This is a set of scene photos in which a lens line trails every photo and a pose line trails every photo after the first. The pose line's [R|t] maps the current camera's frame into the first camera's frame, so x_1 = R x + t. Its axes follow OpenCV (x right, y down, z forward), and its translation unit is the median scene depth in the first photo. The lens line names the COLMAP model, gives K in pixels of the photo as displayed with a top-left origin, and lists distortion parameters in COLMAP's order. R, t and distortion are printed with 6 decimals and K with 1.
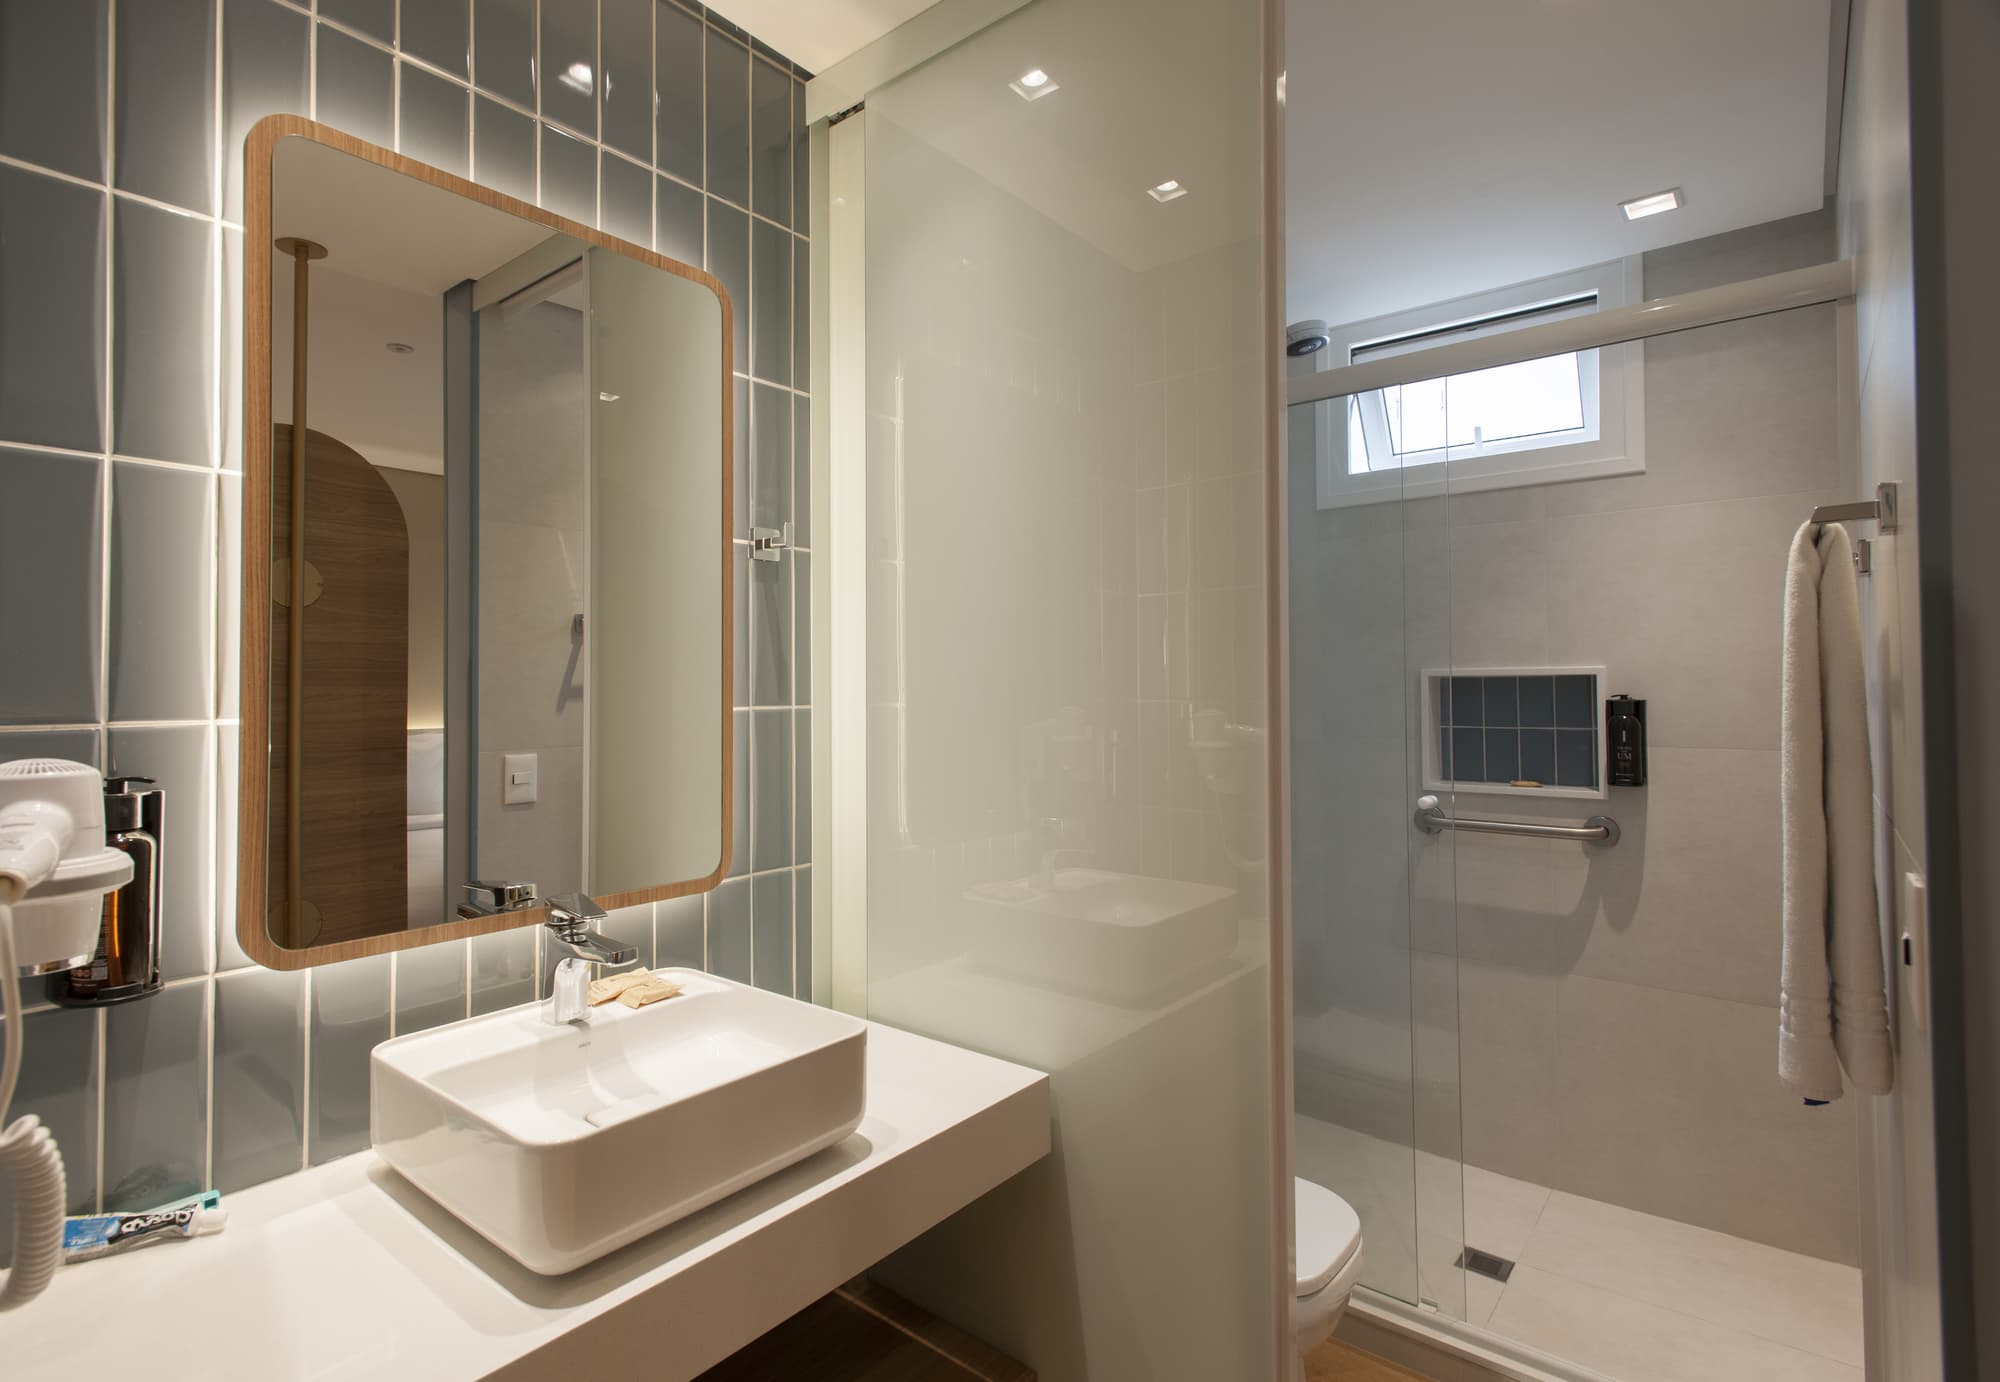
lens RADIAL K [[1005.8, 0, 989.8], [0, 1005.8, 669.3], [0, 0, 1]] dist [0.002226, 0.000219]
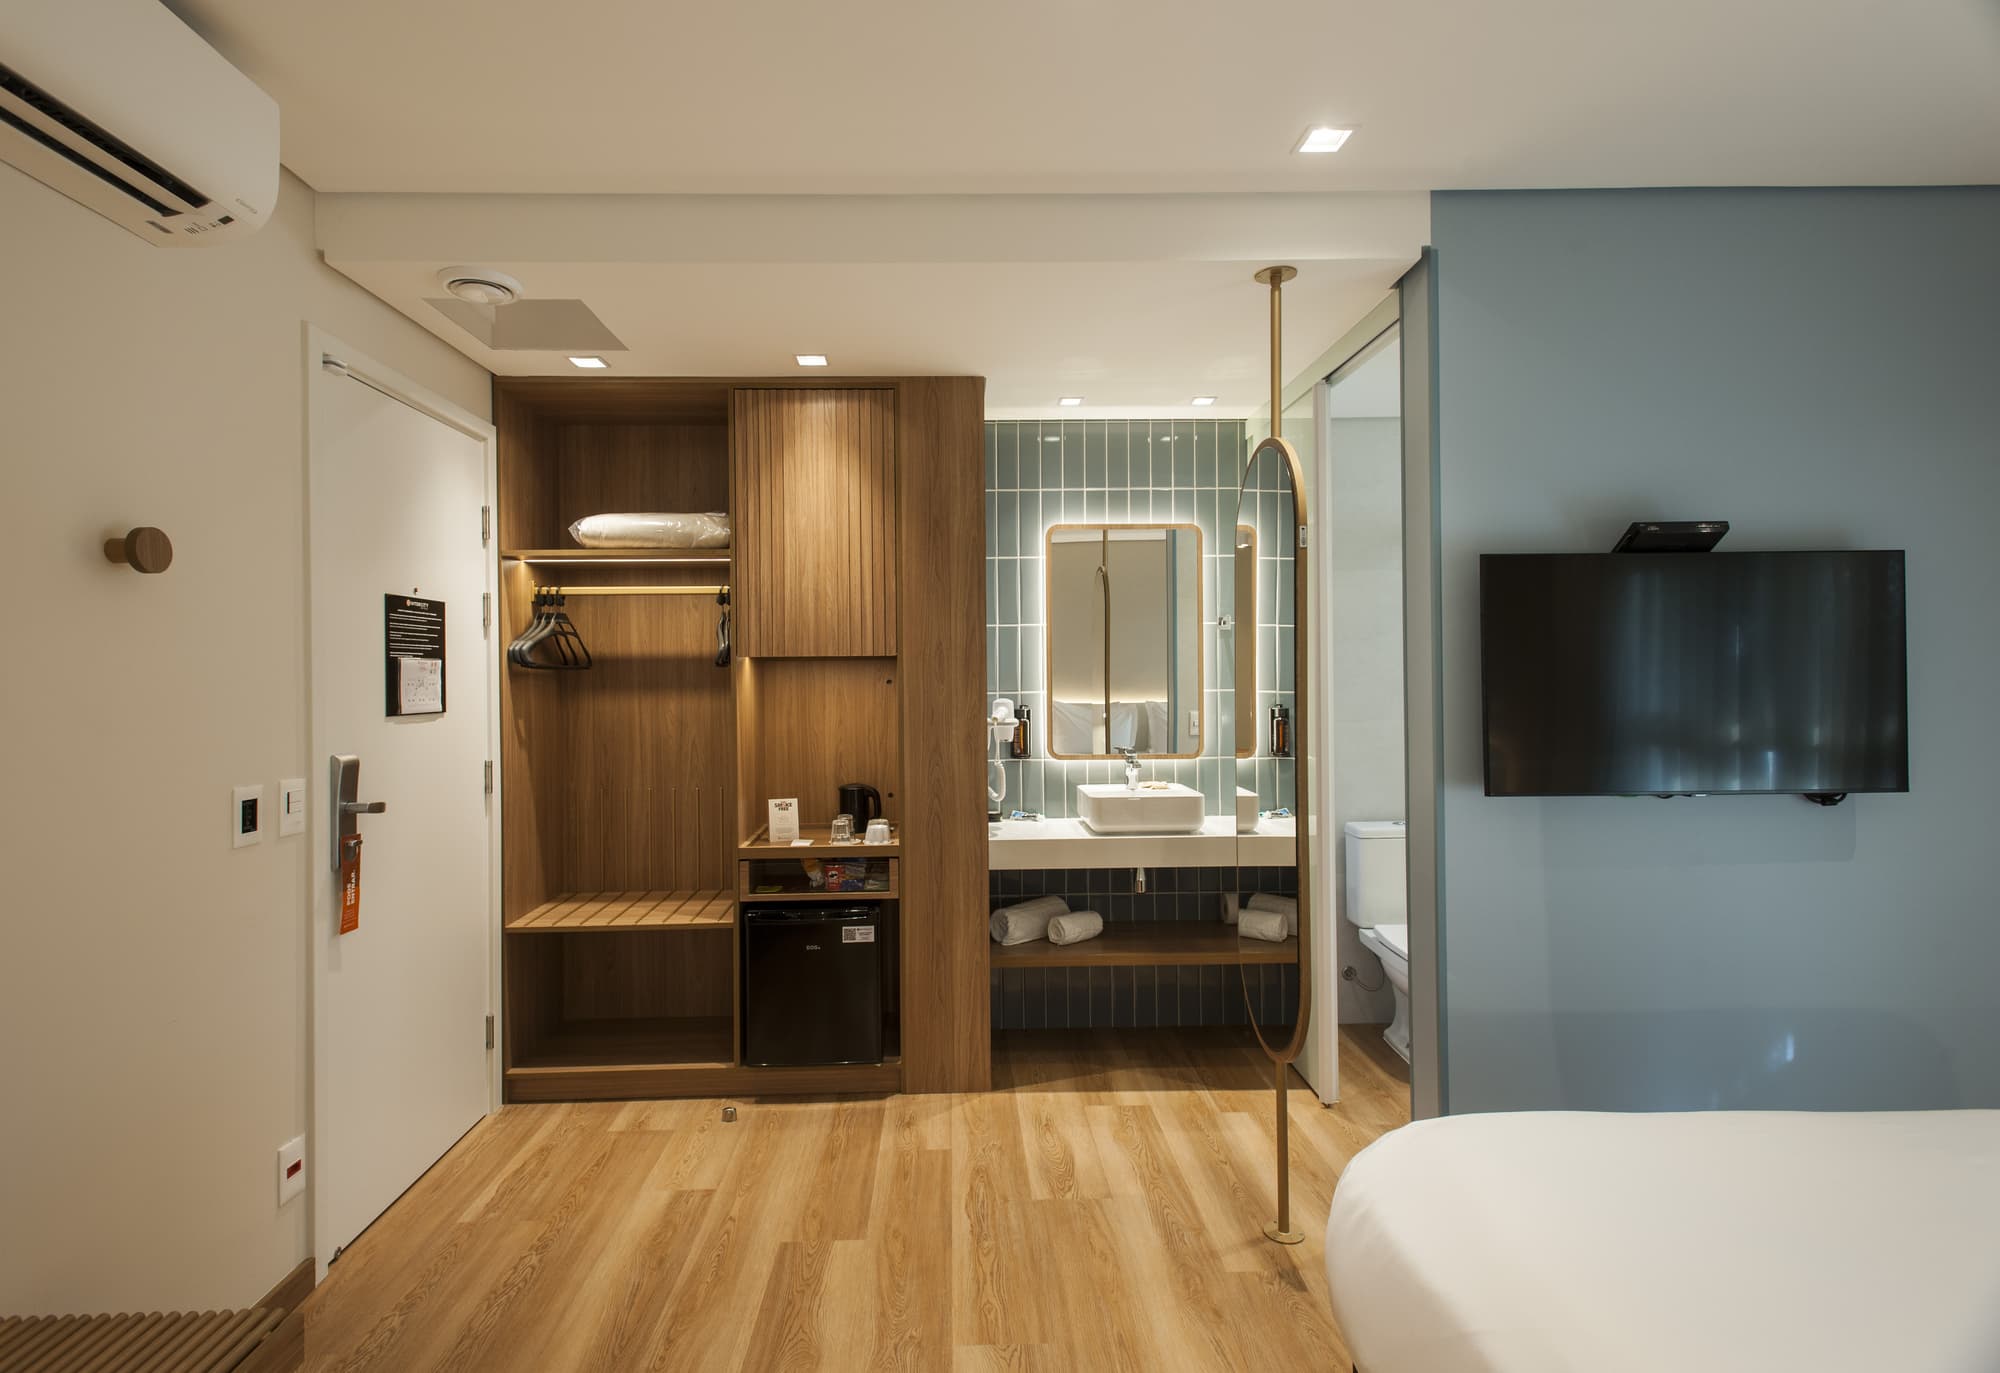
lens RADIAL K [[1000.5, 0, 961.3], [0, 1000.5, 674.7], [0, 0, 1]] dist [0.016058, 0.000411]
pose [[0.647262, -0.000203, -0.762268, 1.859600], [0.019009, 0.999693, 0.015874, -0.076341], [0.762031, -0.024764, 0.647067, -1.625214]]
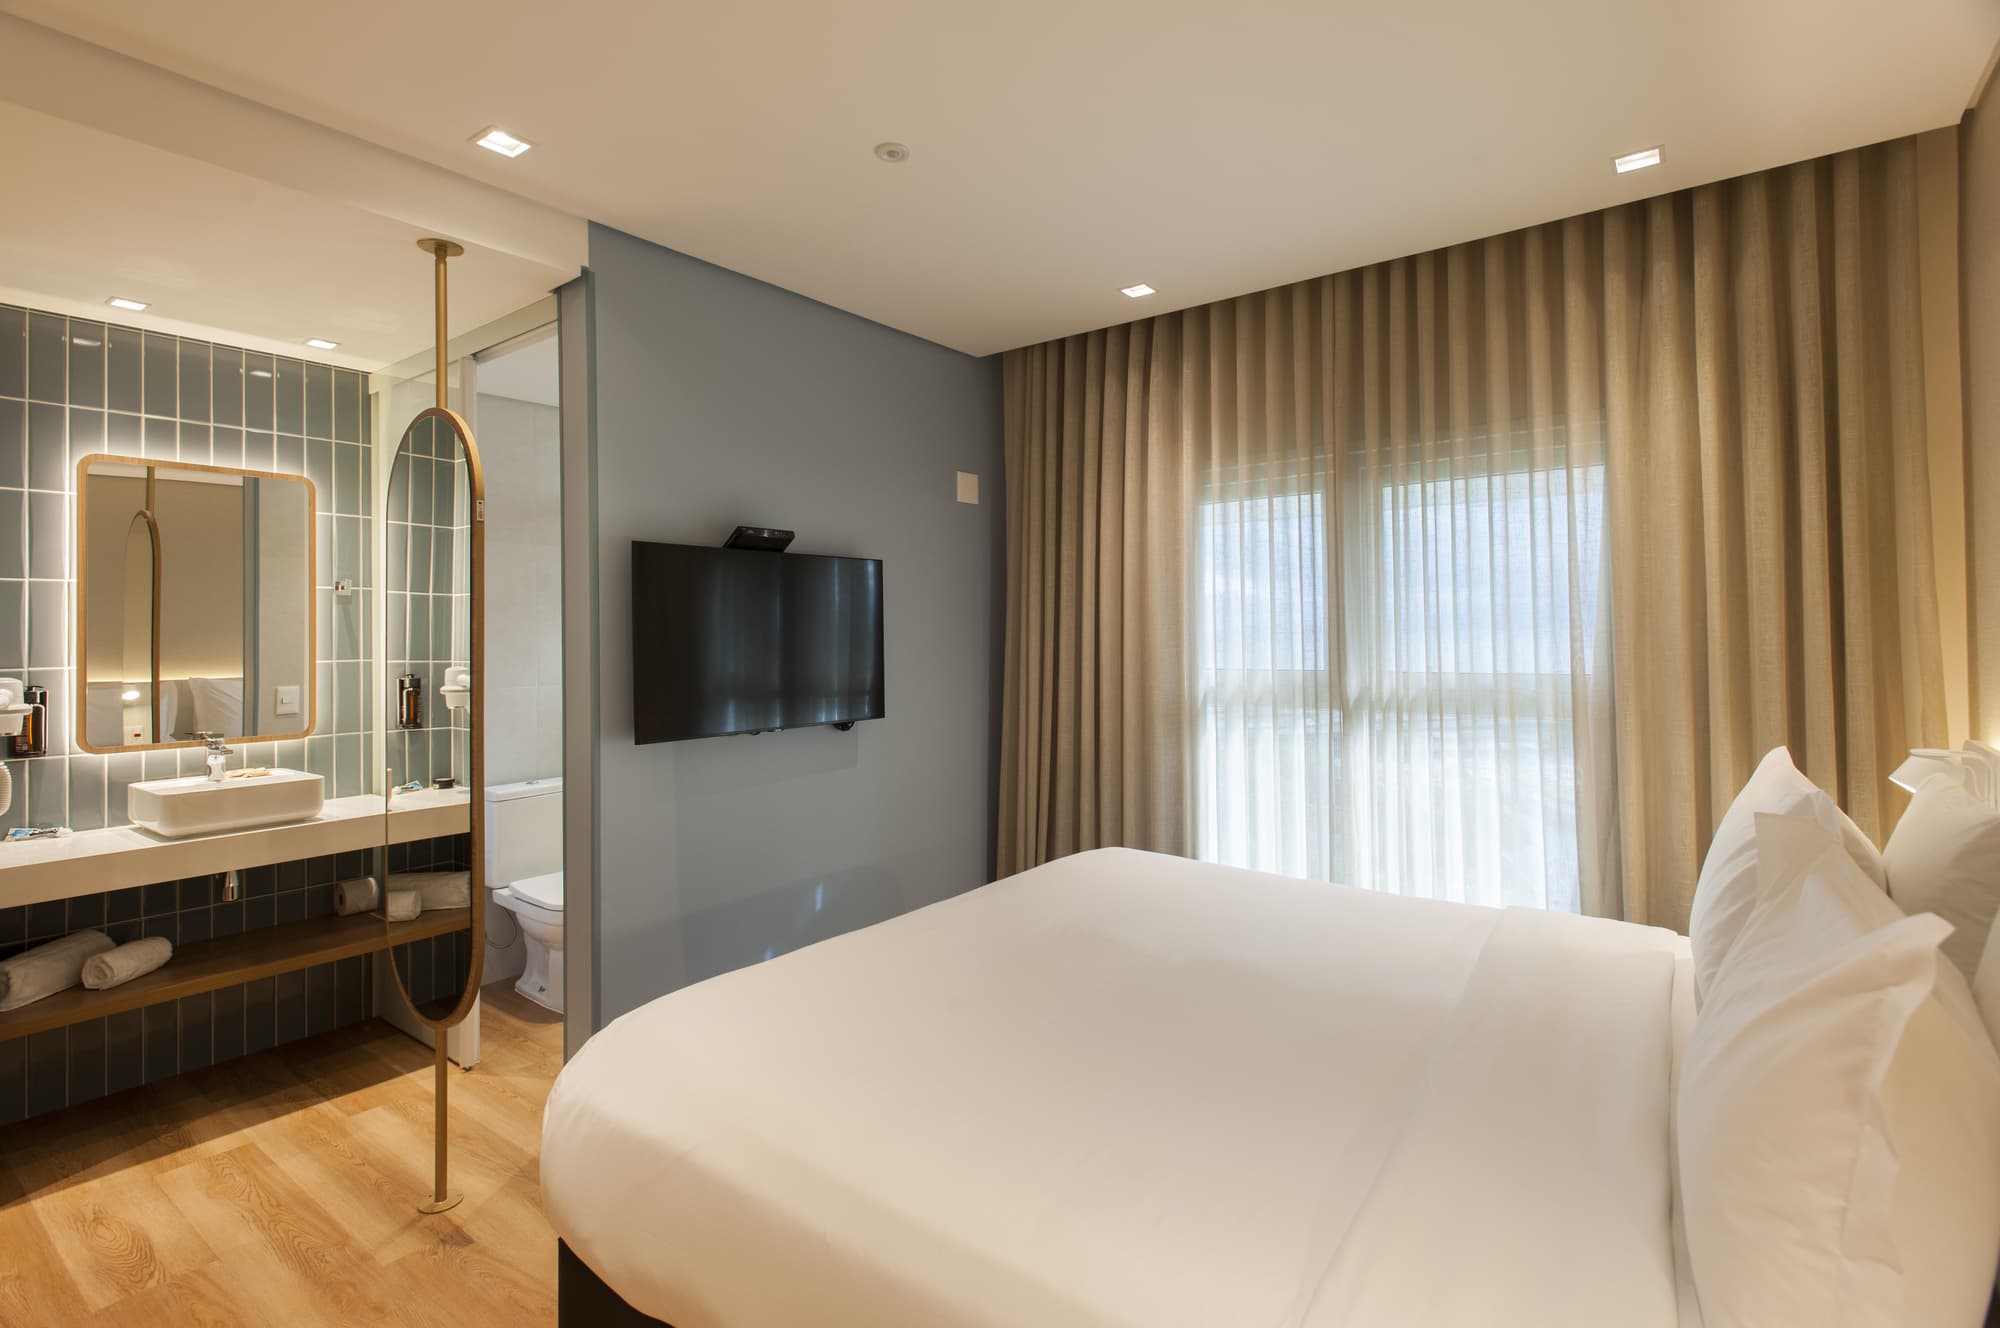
lens RADIAL K [[963.5, 0, 1004.6], [0, 963.5, 625.3], [0, 0, 1]] dist [0.002046, 0.000240]
pose [[0.998957, -0.004300, 0.045452, 1.769068], [0.003973, 0.999966, 0.007282, -0.077958], [-0.045482, -0.007094, 0.998940, -1.865595]]
